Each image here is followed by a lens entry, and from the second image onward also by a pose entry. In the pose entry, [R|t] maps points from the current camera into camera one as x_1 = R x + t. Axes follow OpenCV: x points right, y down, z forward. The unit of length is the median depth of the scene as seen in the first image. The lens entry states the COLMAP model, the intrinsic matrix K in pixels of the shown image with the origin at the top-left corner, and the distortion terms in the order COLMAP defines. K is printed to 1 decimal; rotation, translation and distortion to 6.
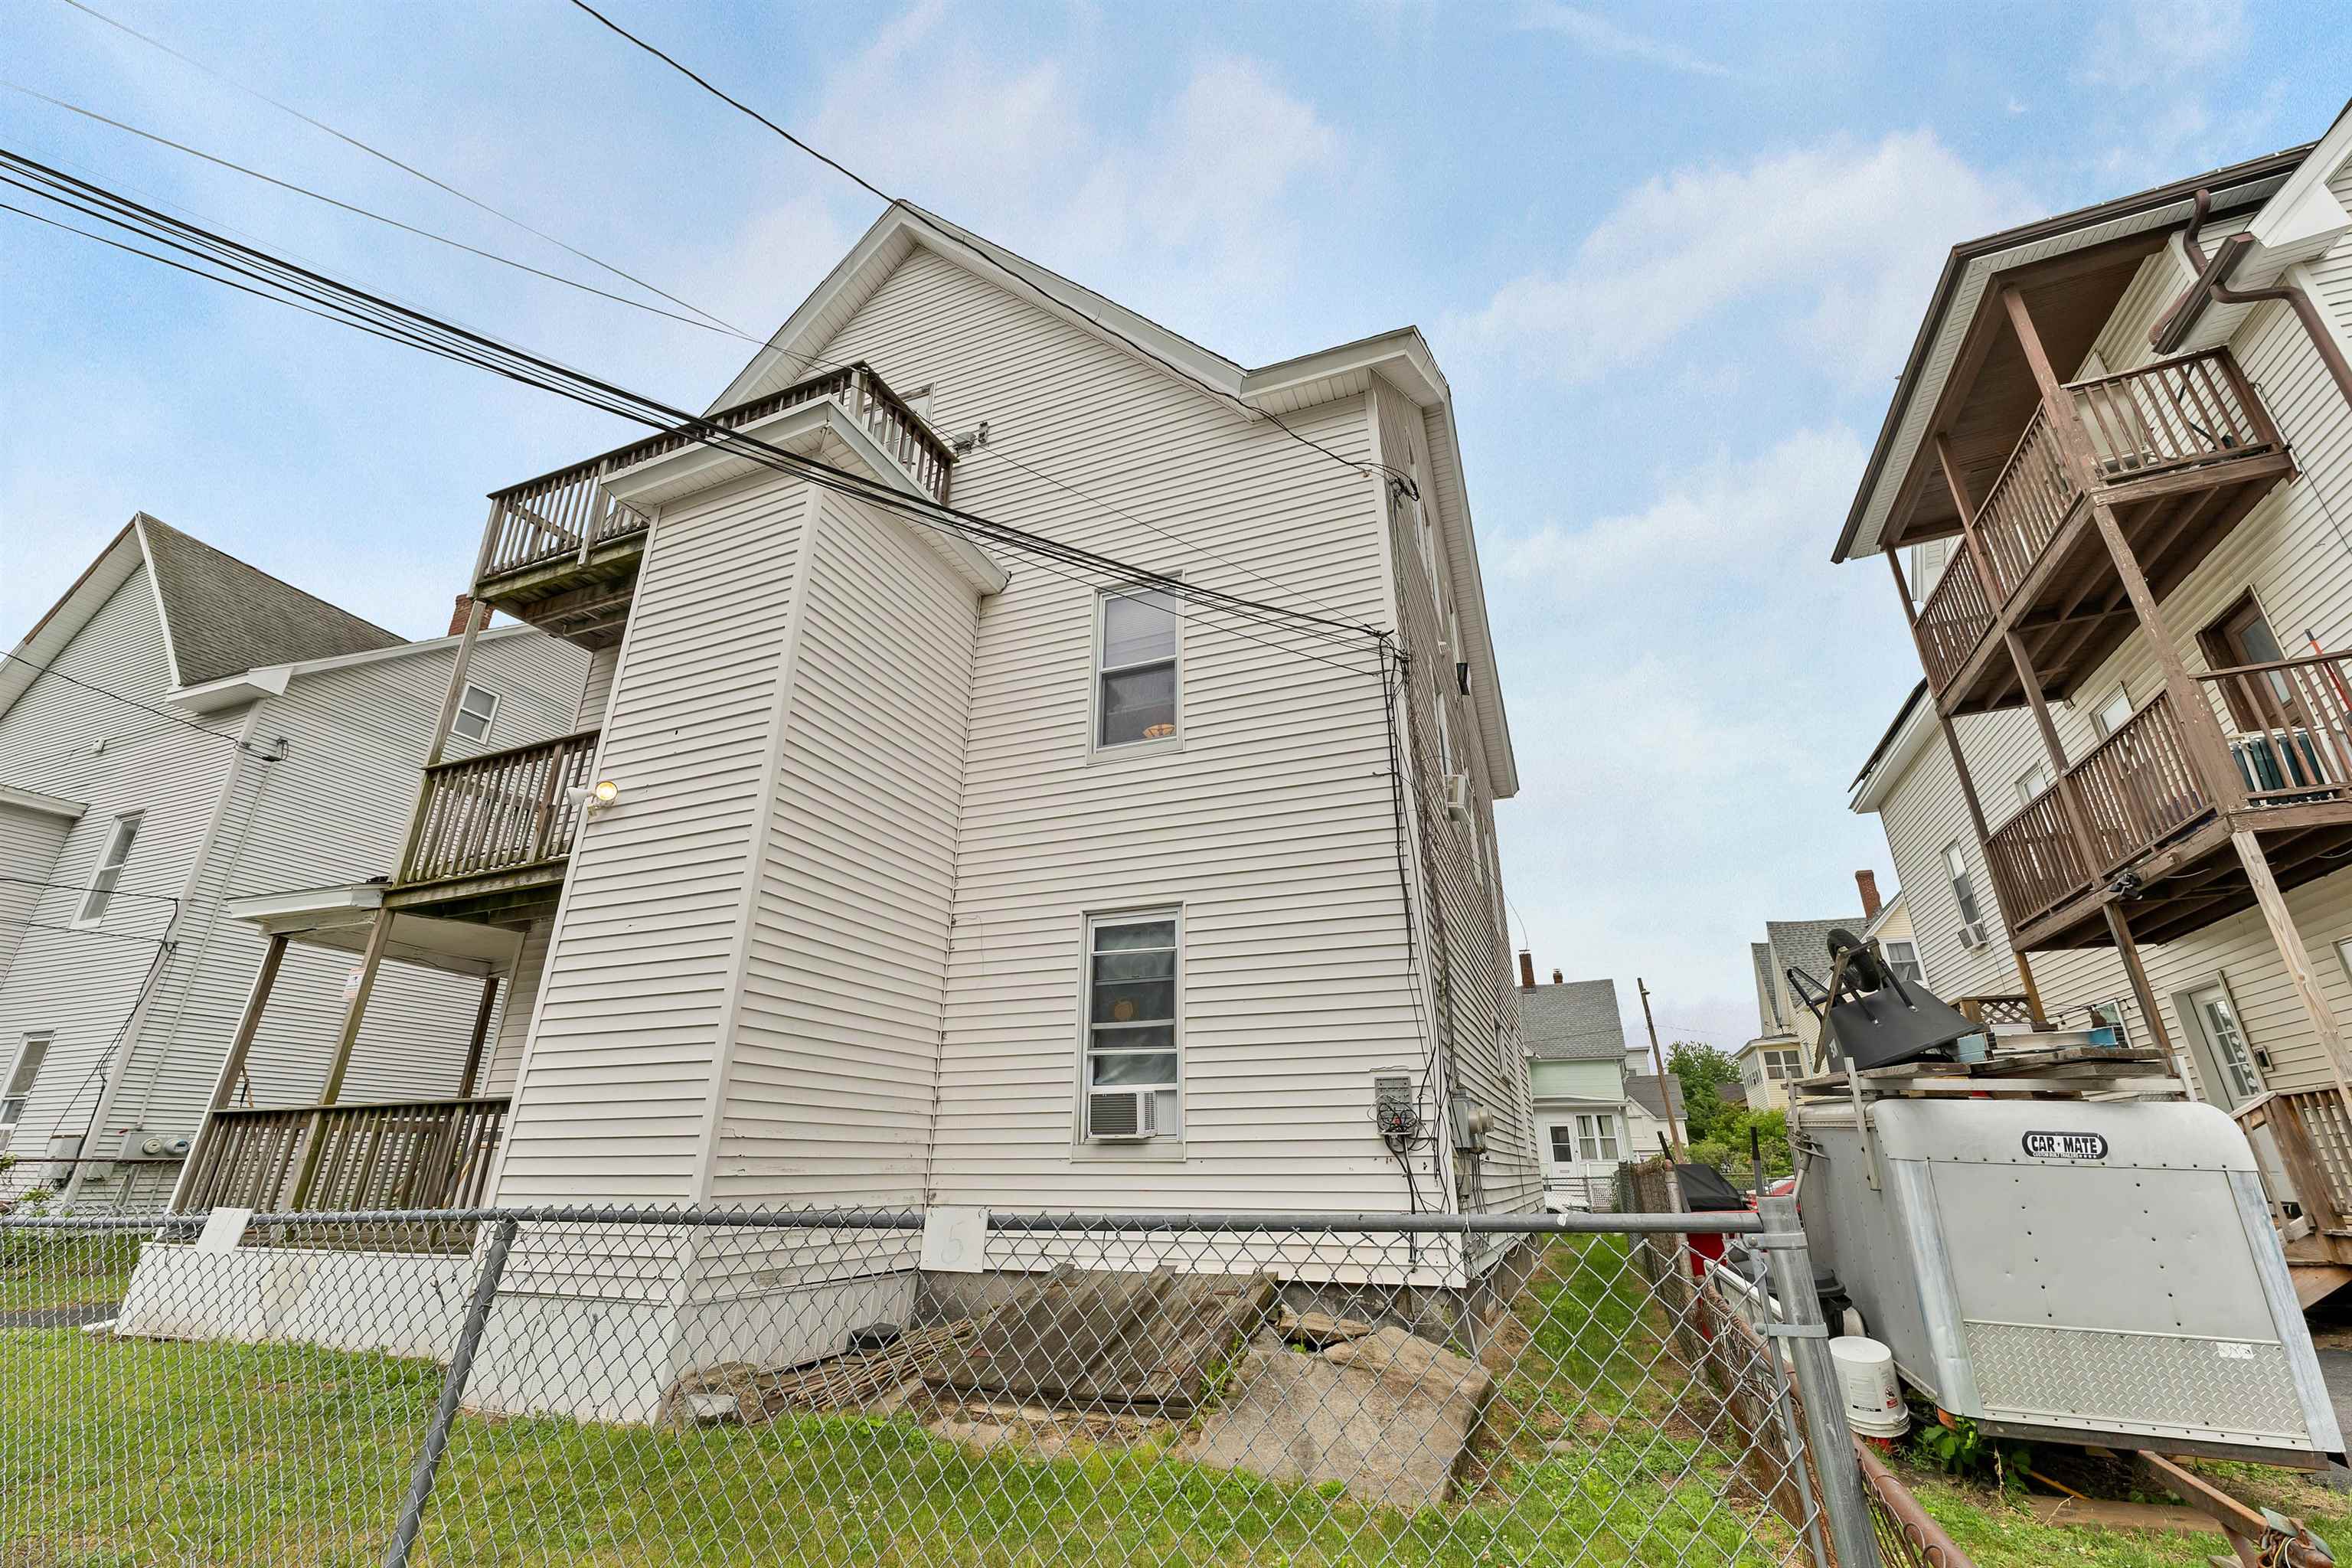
lens RADIAL K [[979.5, 0, 1173.4], [0, 979.5, 781.8], [0, 0, 1]] dist [0.004507, -0.001450]
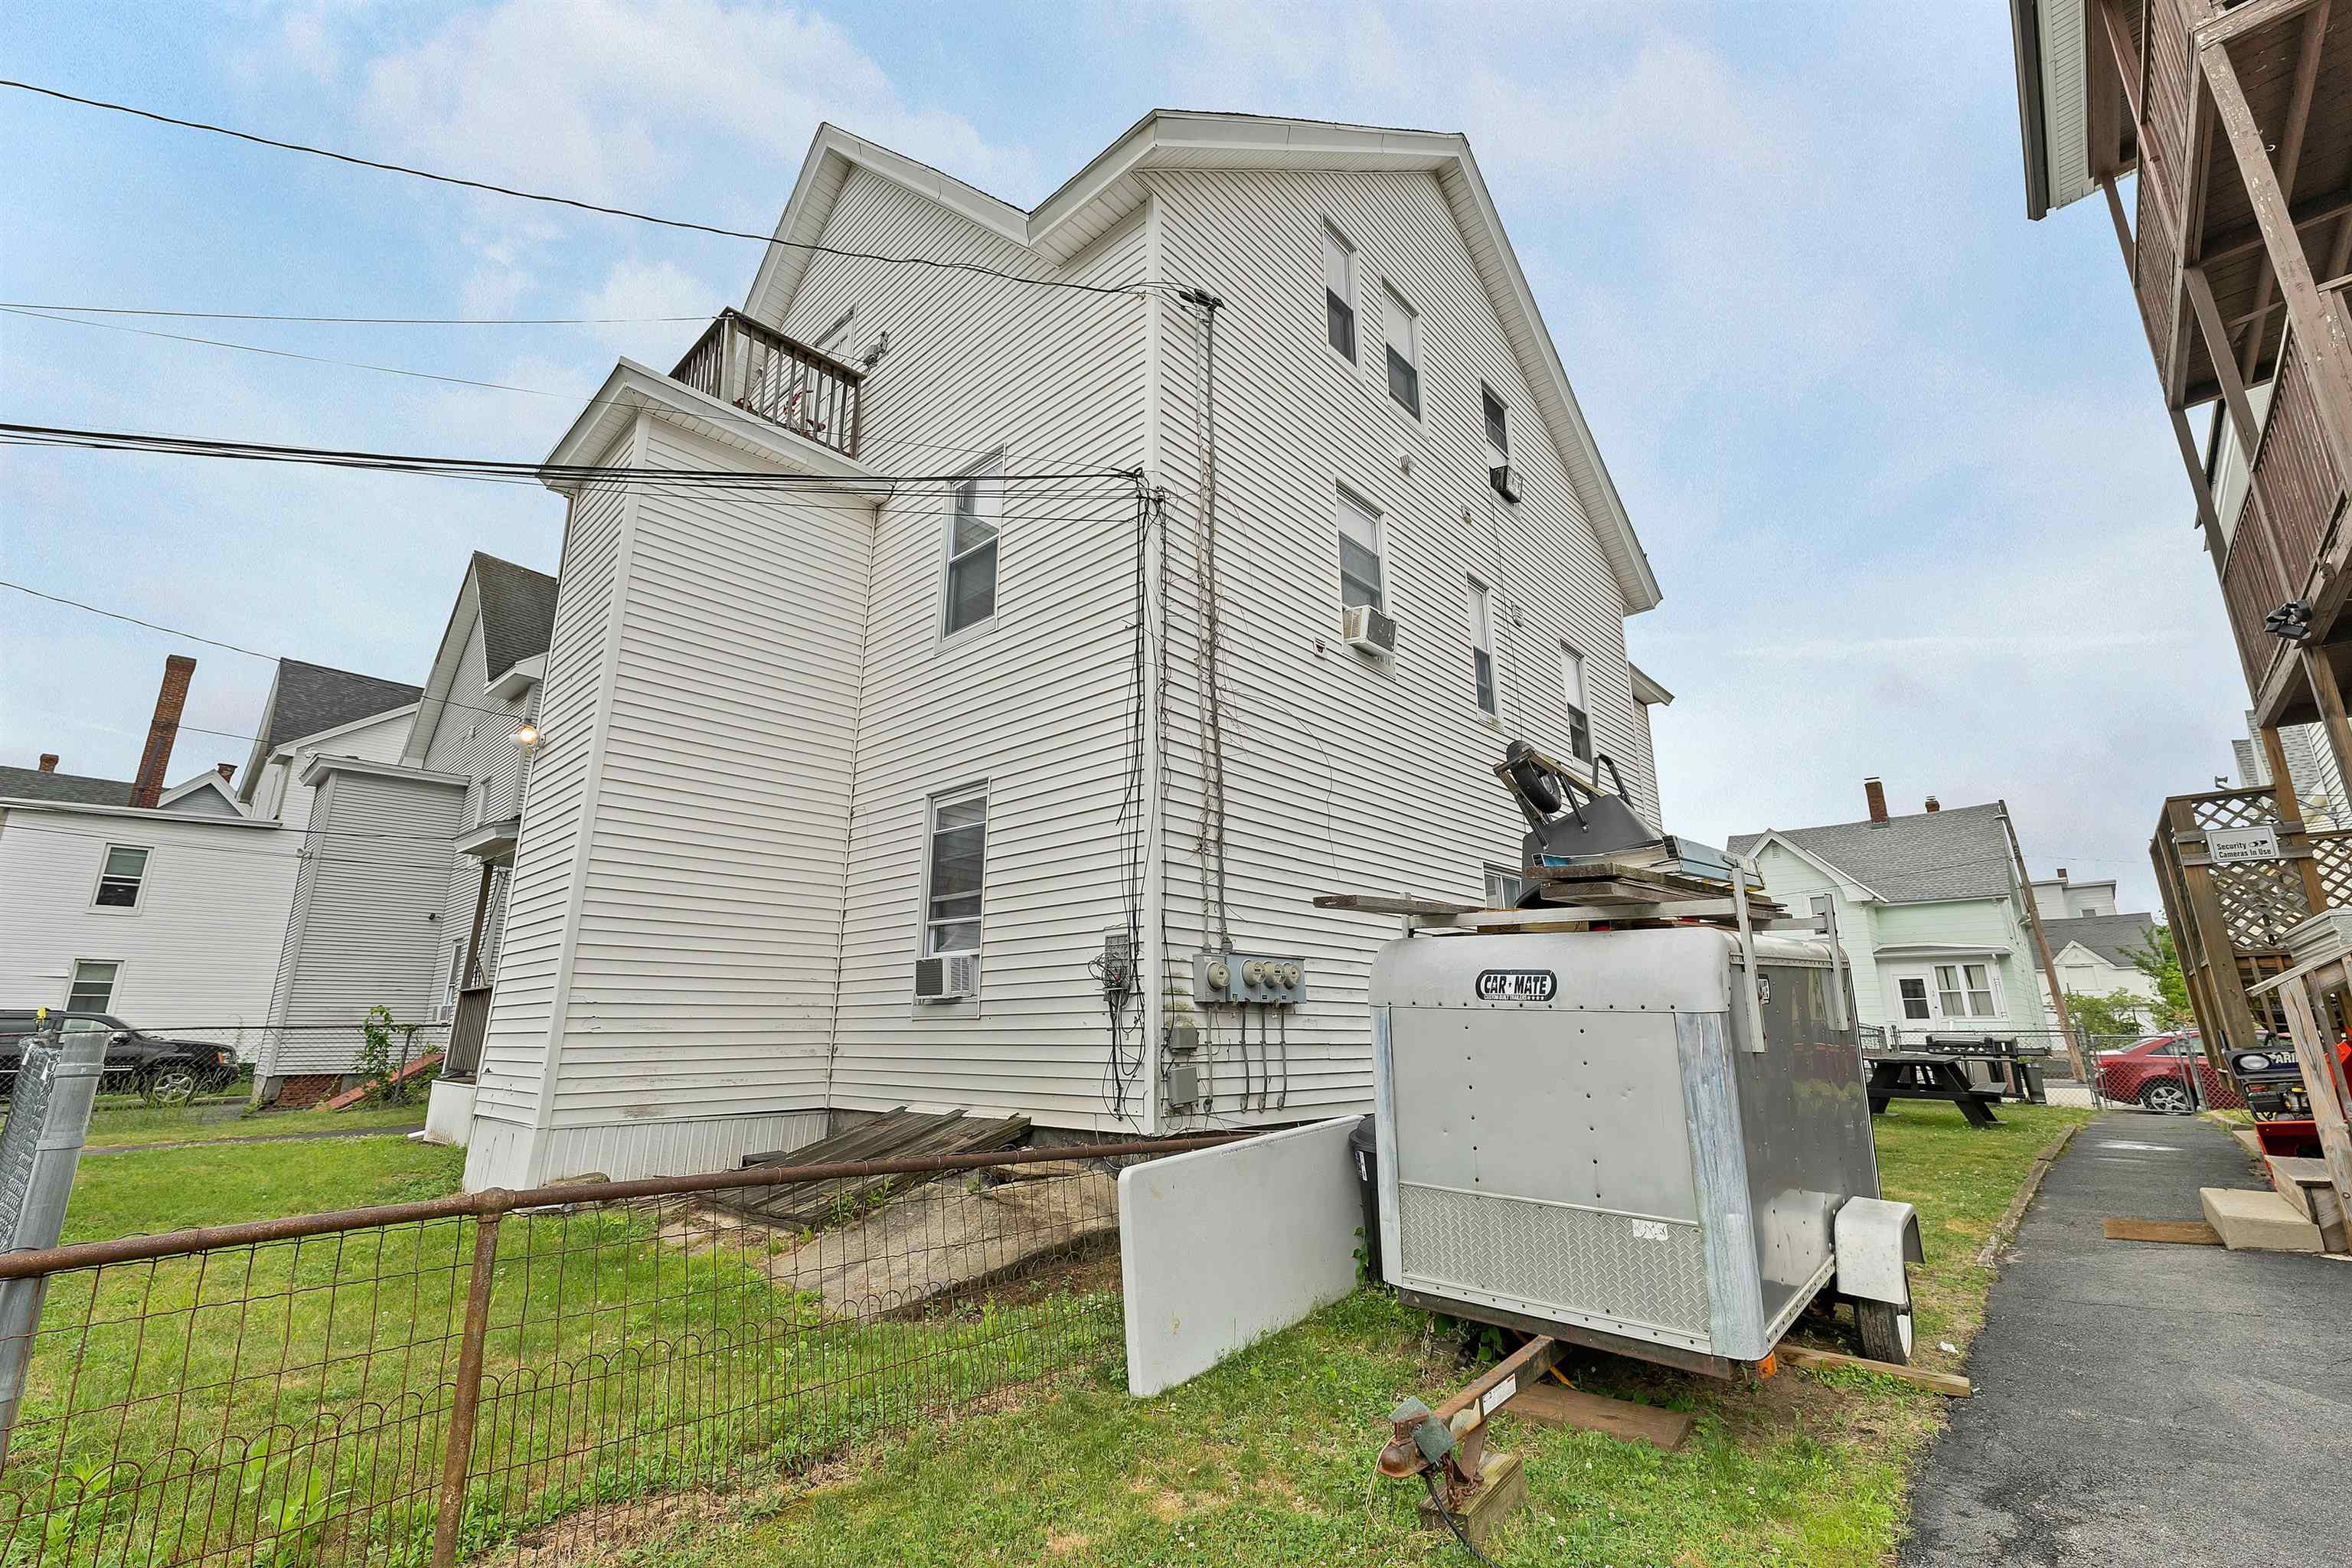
lens RADIAL K [[979.5, 0, 1174.6], [0, 979.5, 780.9], [0, 0, 1]] dist [0.004507, -0.001450]
pose [[0.934680, -0.092661, -0.343200, 0.525752], [0.135102, 0.985584, 0.101841, 0.045298], [0.328816, -0.141555, 0.933725, 0.094770]]
